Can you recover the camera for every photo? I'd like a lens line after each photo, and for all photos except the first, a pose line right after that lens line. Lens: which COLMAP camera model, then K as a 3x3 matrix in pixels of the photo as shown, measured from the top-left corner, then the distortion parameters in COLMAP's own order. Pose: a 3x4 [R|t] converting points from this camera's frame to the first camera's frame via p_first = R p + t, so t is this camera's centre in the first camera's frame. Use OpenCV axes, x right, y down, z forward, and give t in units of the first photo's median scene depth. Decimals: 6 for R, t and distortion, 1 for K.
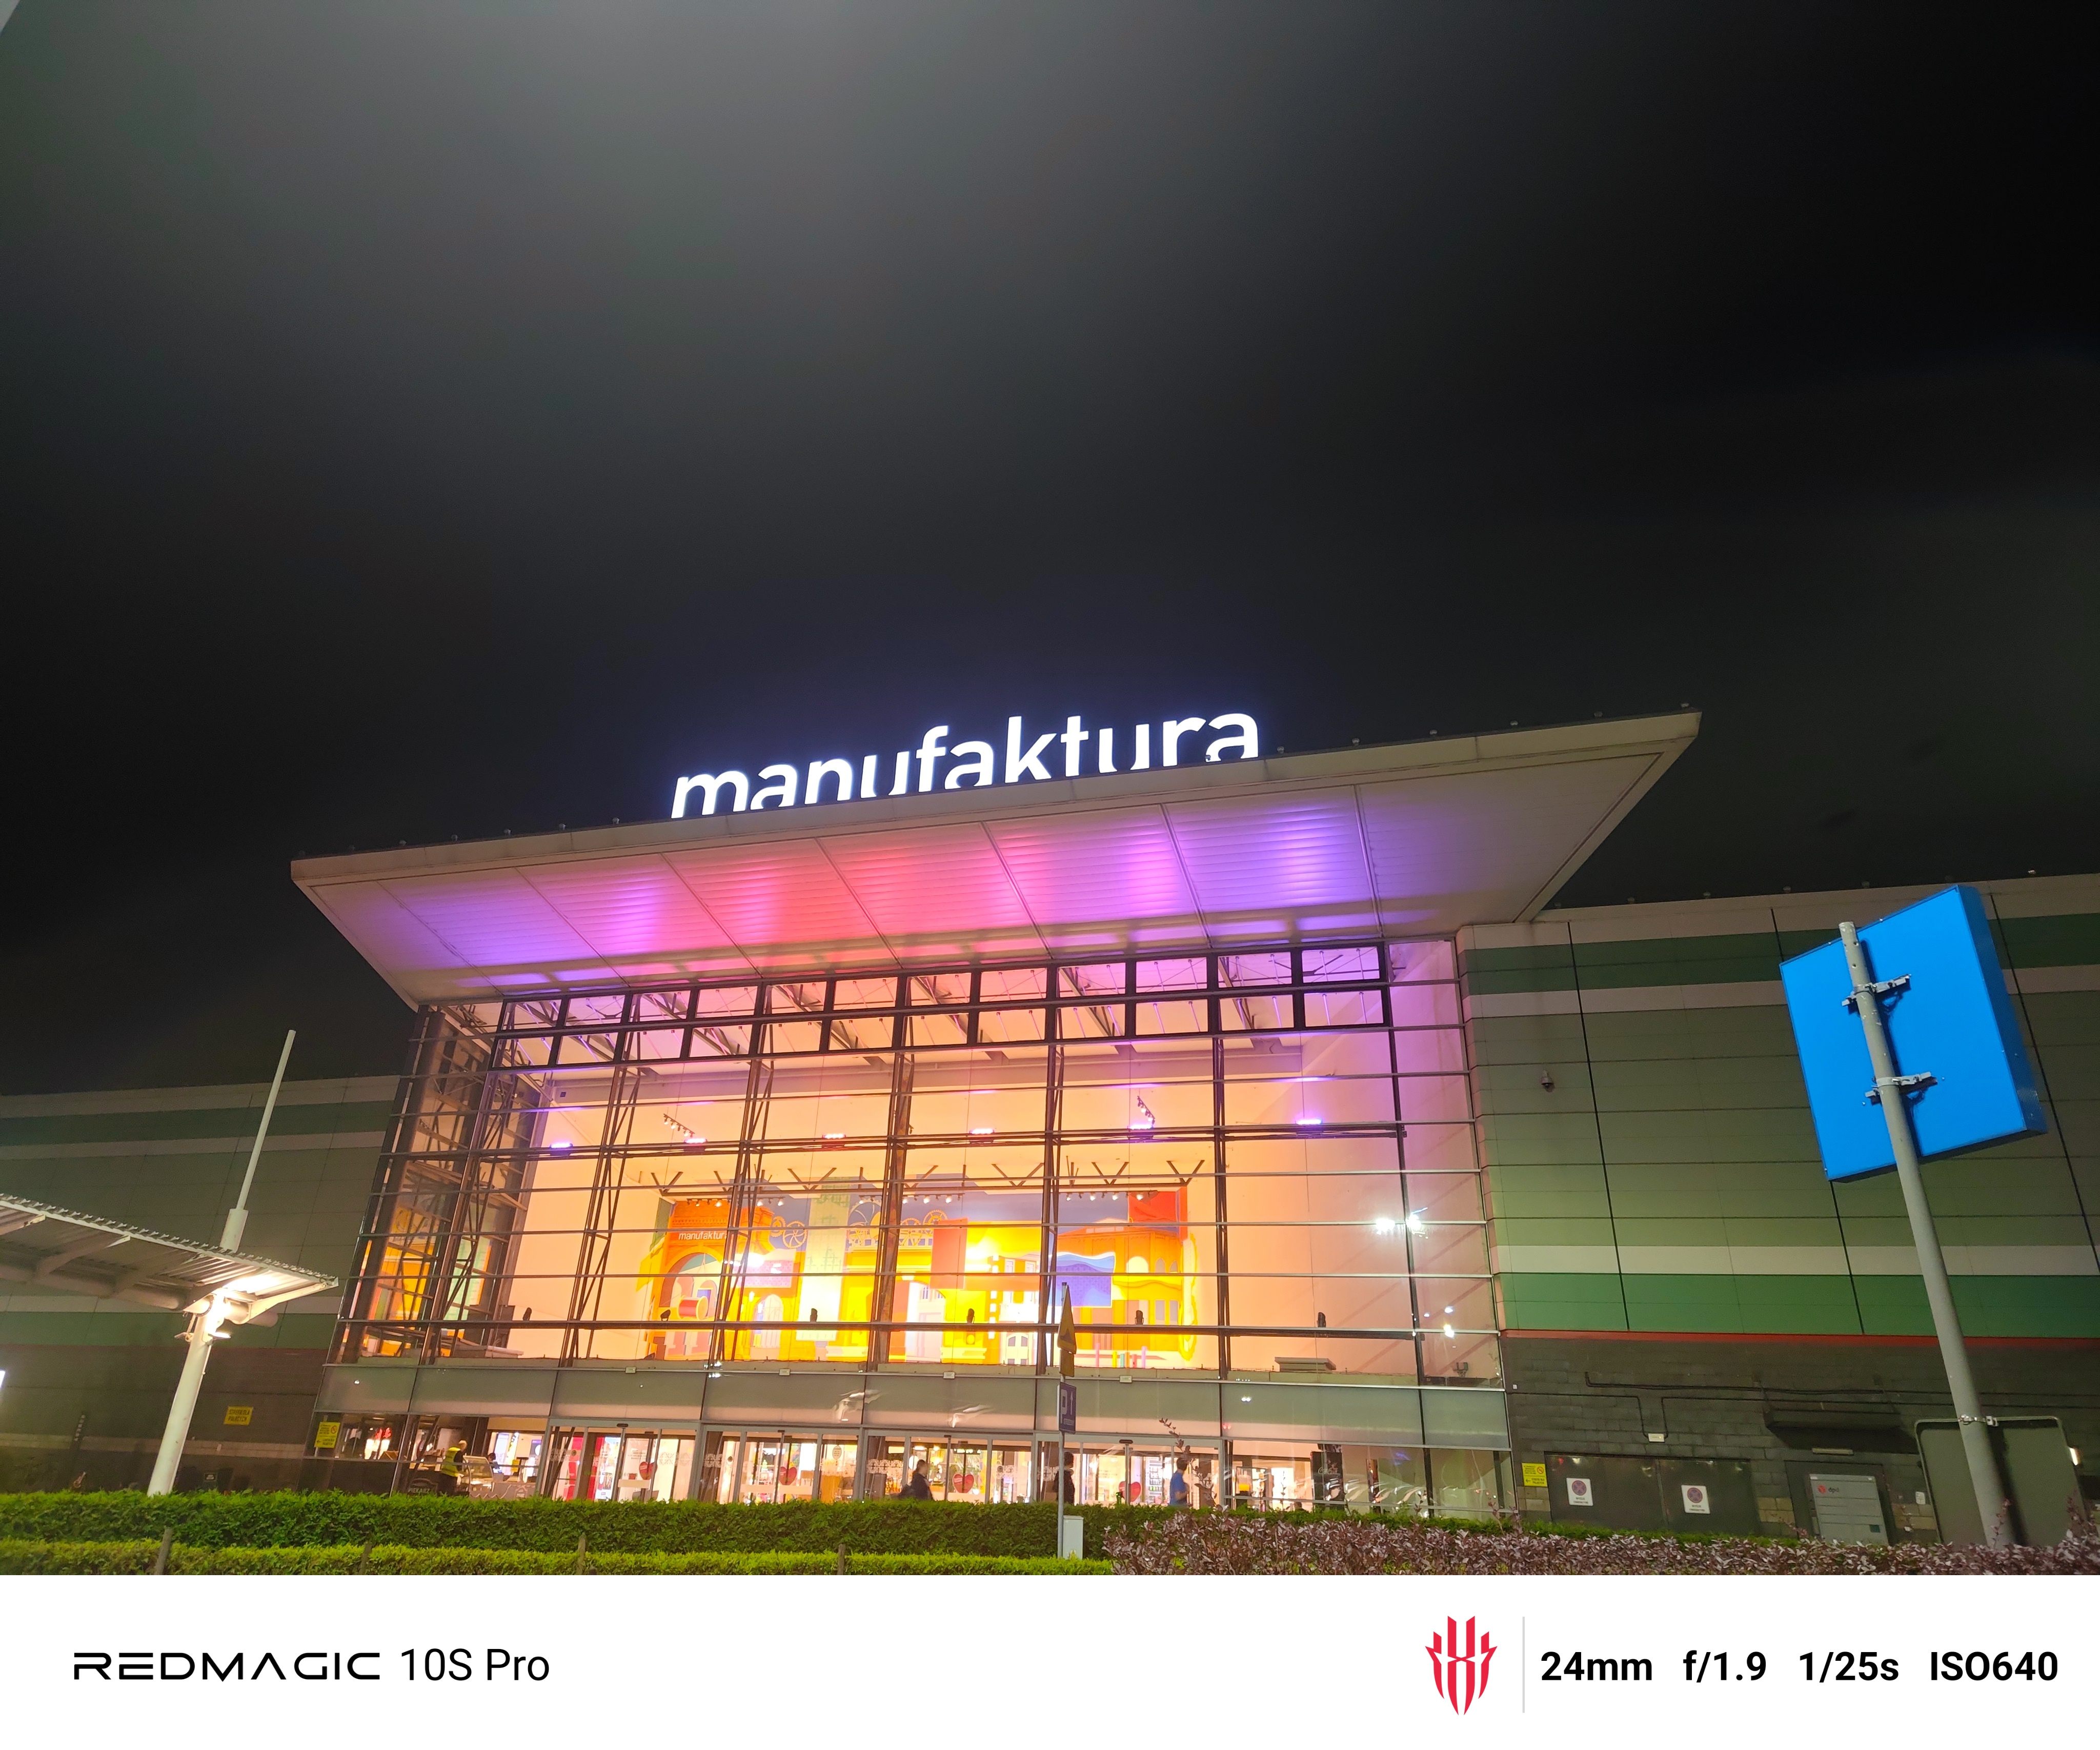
lens RADIAL K [[1373.8, 0, 1048.2], [0, 1373.8, 789.5], [0, 0, 1]] dist [0.033272, -0.004590]
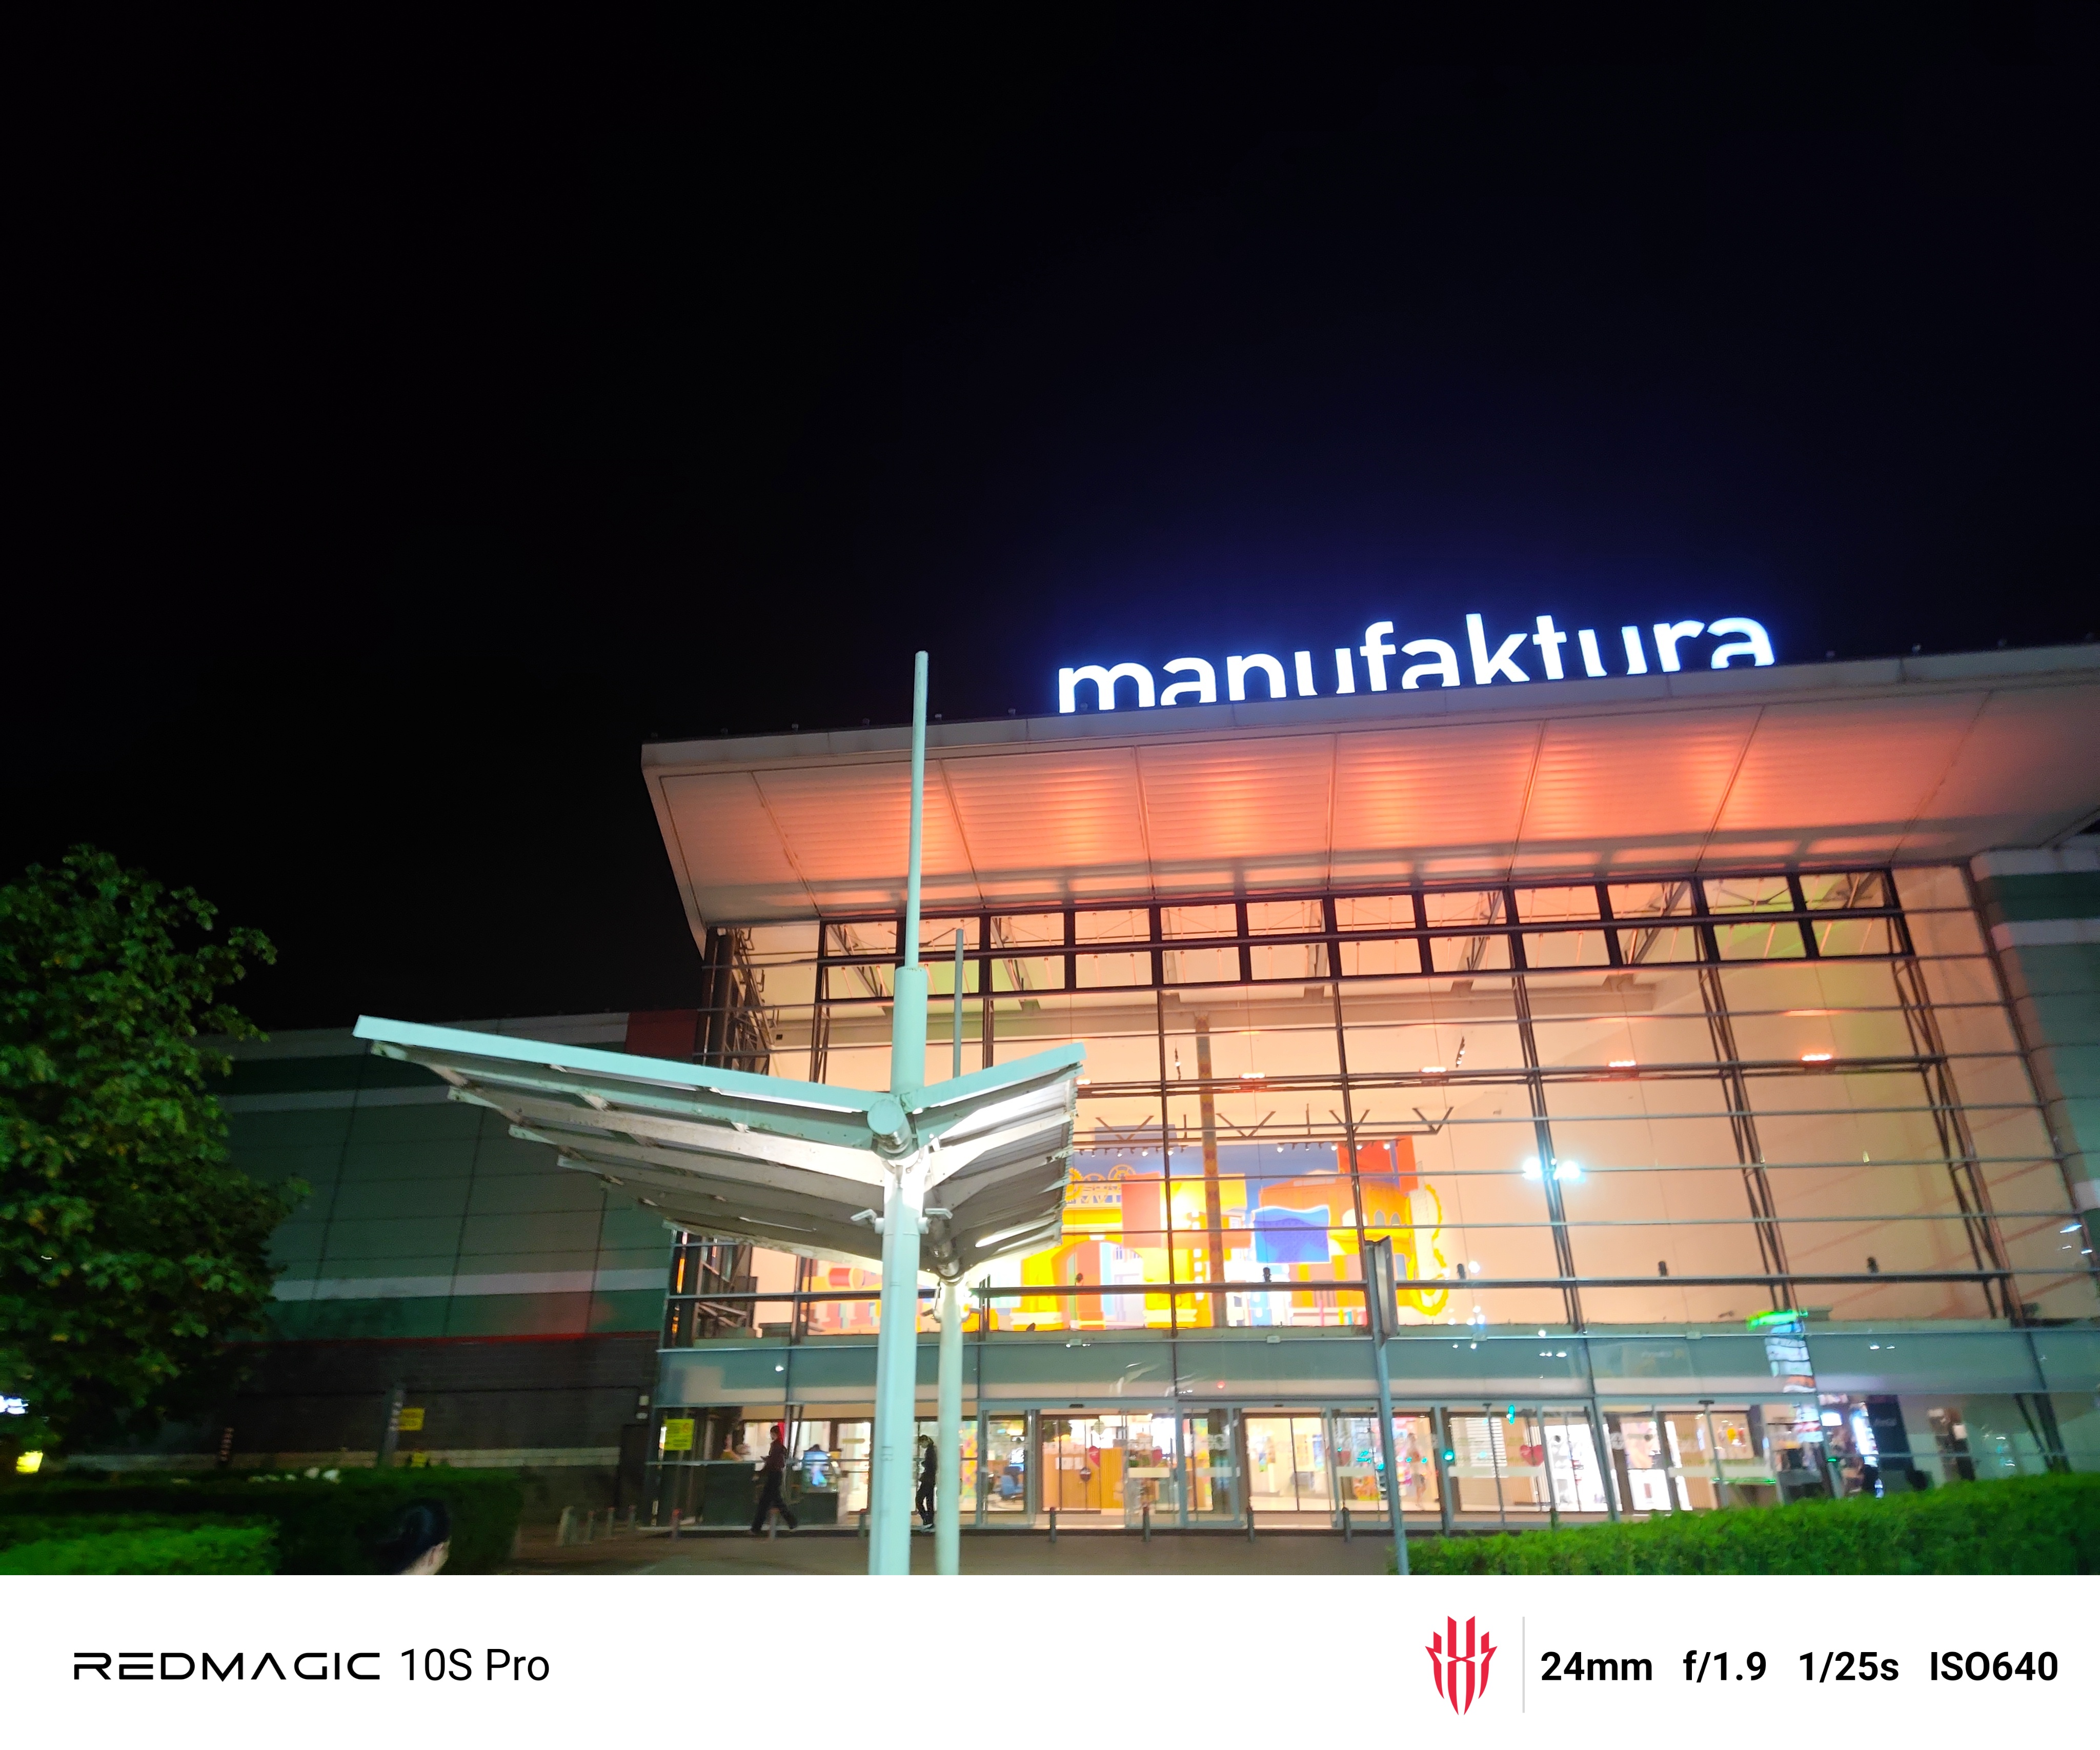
lens RADIAL K [[1403.0, 0, 1040.2], [0, 1403.0, 776.3], [0, 0, 1]] dist [0.037075, -0.002368]
pose [[0.983797, 0.030151, 0.176735, -0.439174], [-0.033777, 0.999275, 0.017541, 0.044590], [-0.176078, -0.023227, 0.984102, 0.127669]]
